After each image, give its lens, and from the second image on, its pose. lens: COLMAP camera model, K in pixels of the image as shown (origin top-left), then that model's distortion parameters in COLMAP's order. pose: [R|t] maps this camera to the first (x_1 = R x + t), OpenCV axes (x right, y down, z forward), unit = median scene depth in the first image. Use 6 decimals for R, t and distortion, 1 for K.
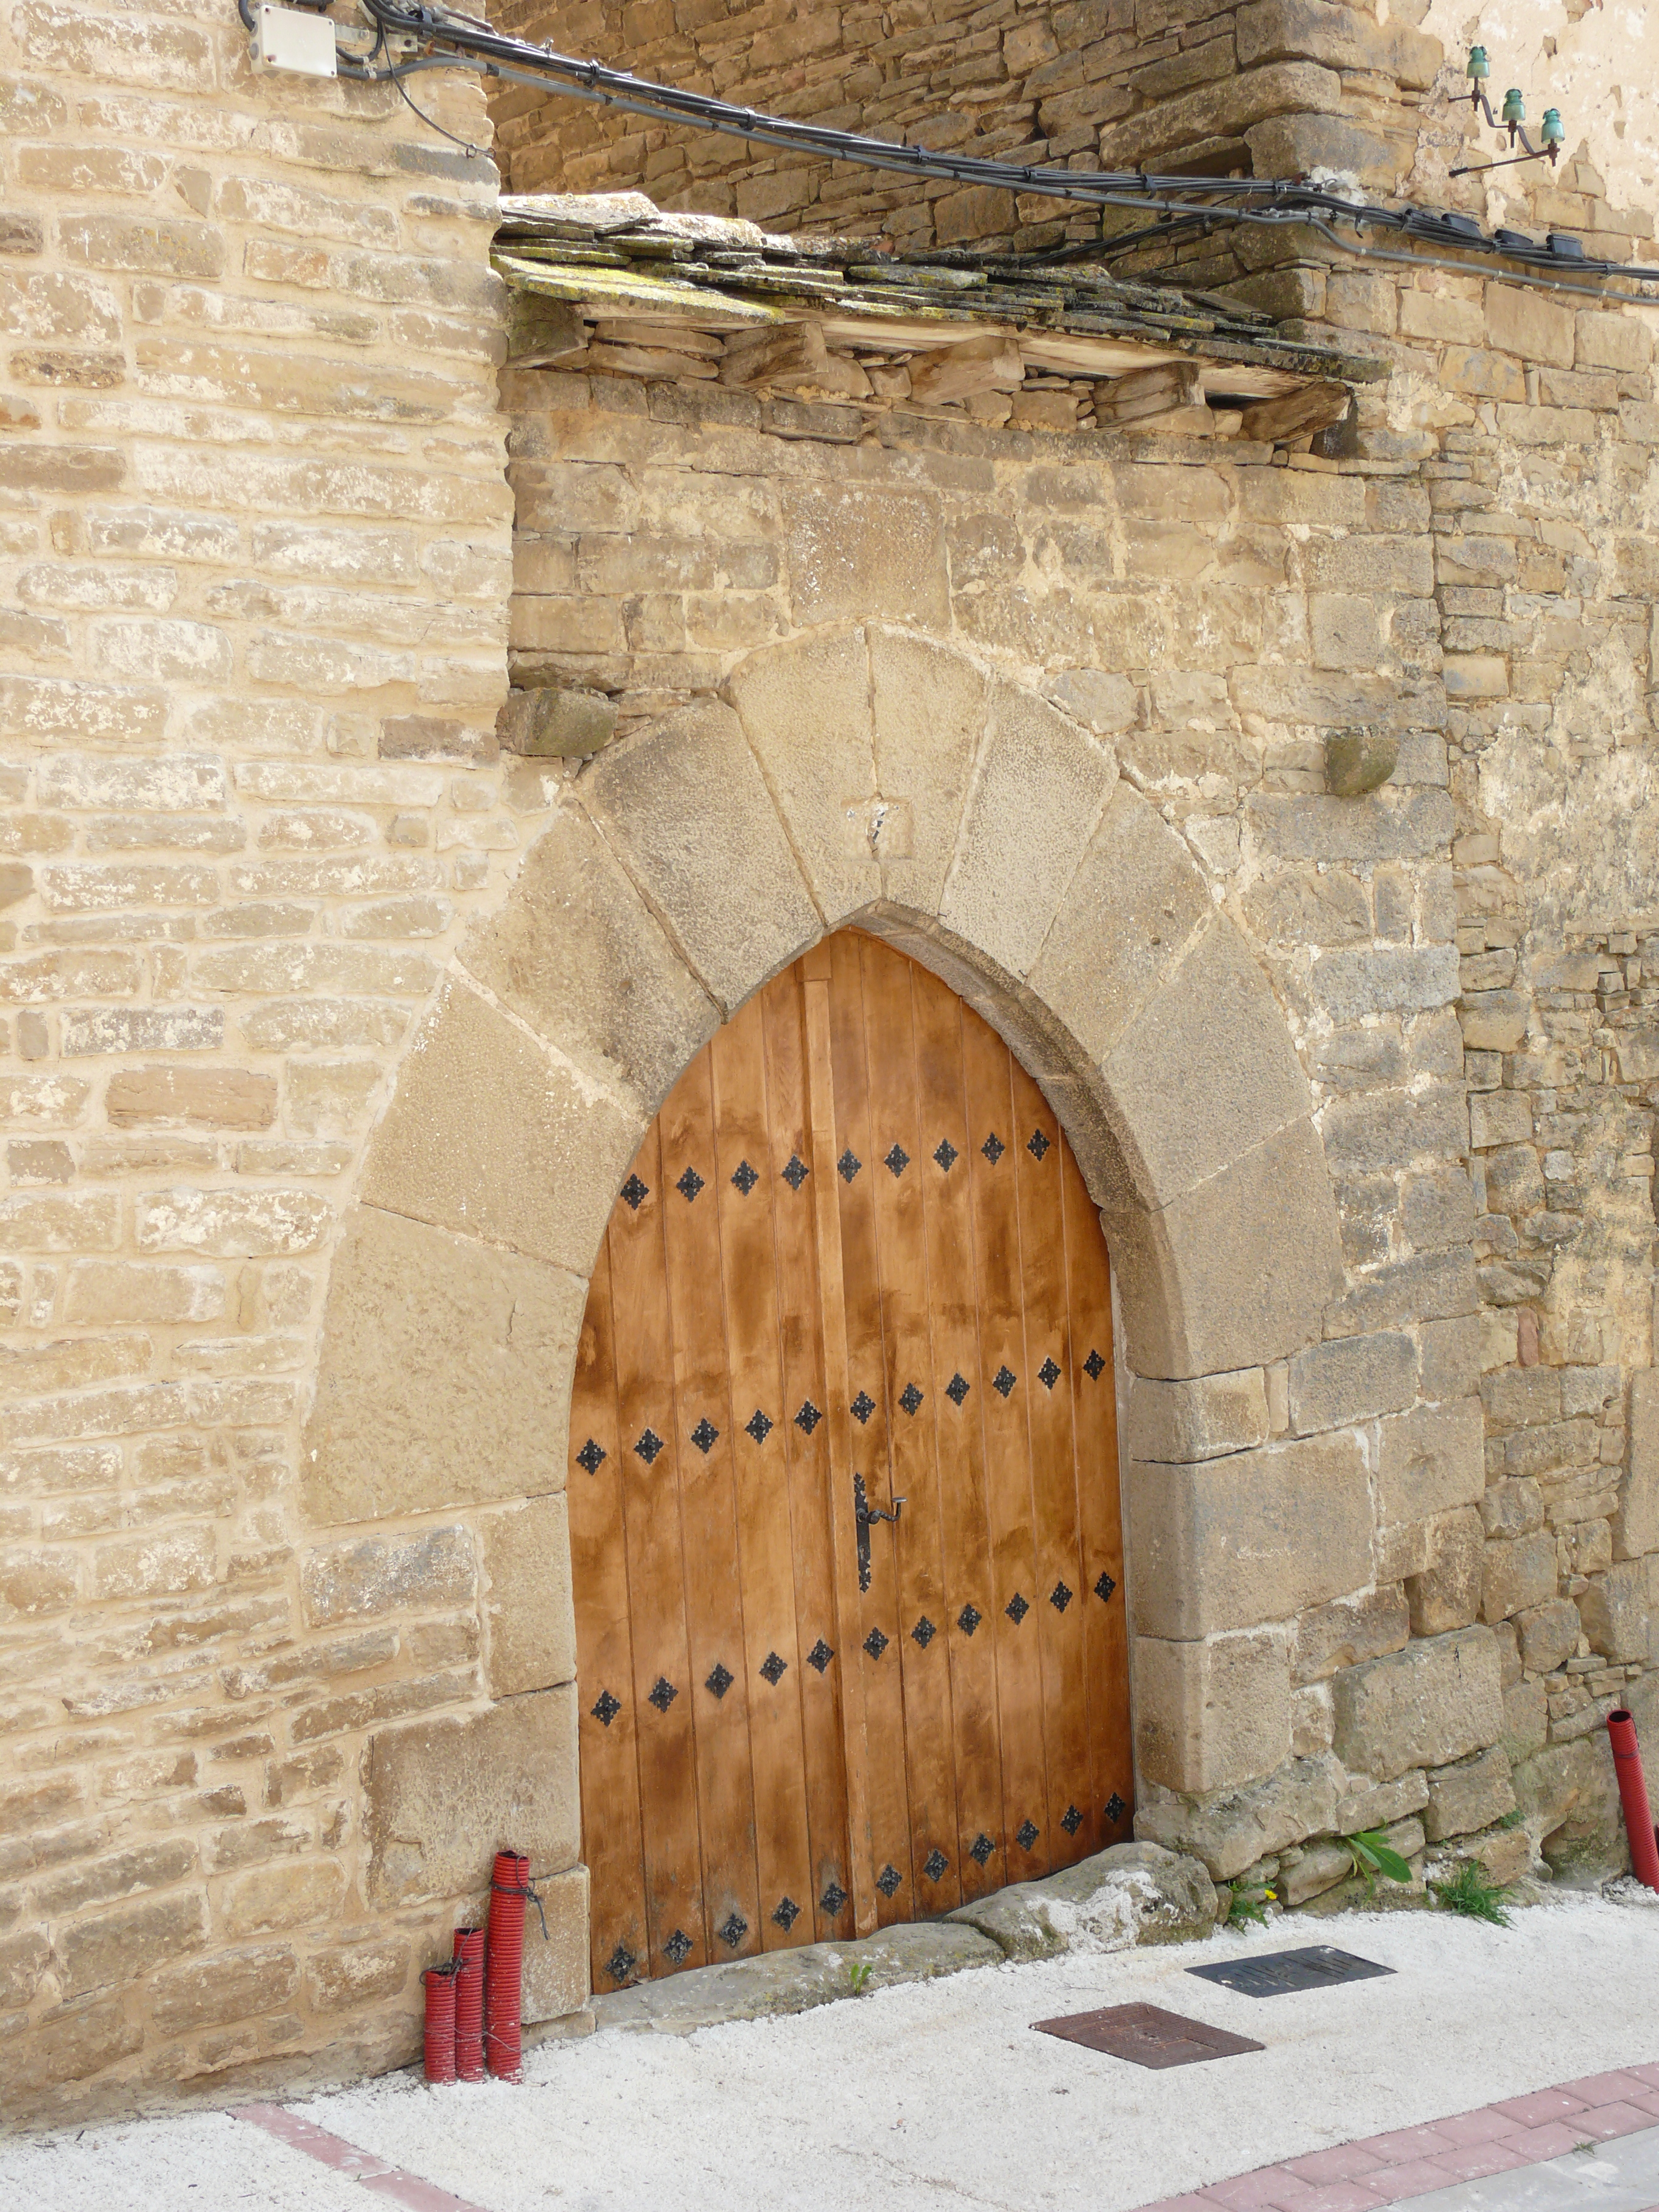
lens RADIAL K [[3096.0, 0, 829.5], [0, 3096.0, 1107.2], [0, 0, 1]] dist [-0.033331, 0.000000]
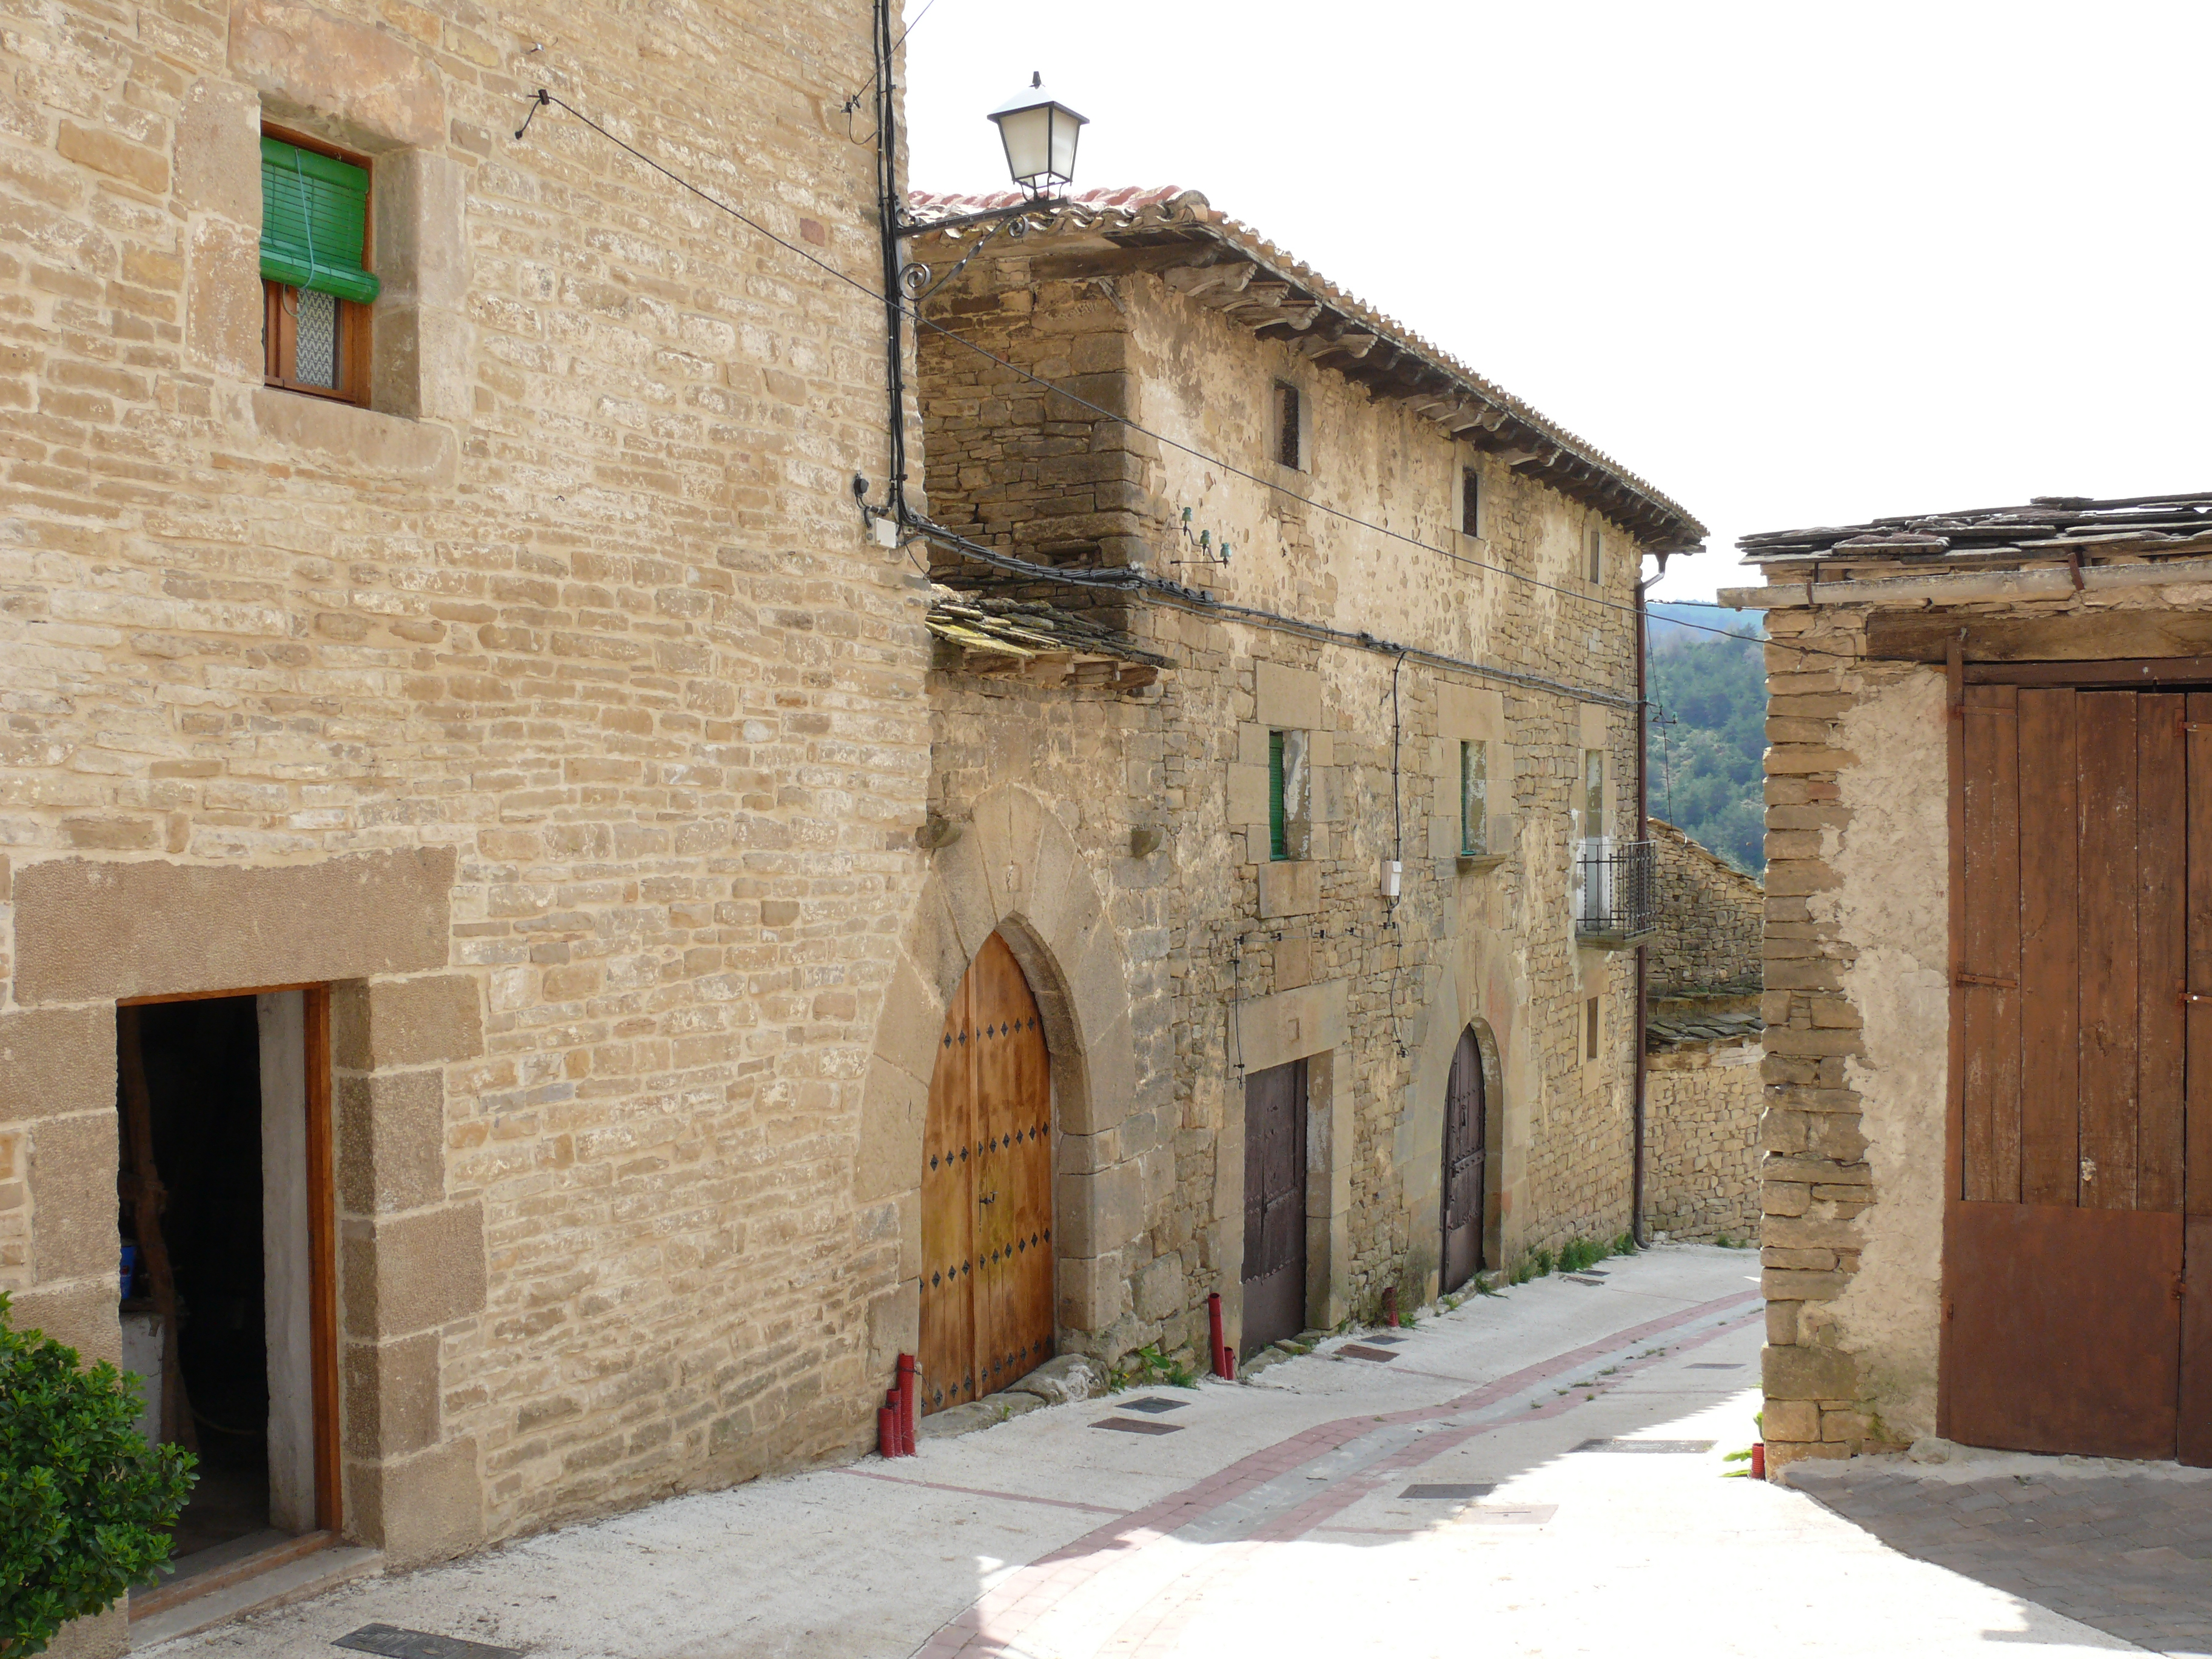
lens RADIAL K [[2248.8, 0, 1104.8], [0, 2248.8, 830.5], [0, 0, 1]] dist [-0.182606, 0.000000]
pose [[0.901829, 0.039884, 0.430248, -0.565029], [-0.013258, 0.997816, -0.064707, -0.021273], [-0.431889, 0.052650, 0.900389, -0.408884]]
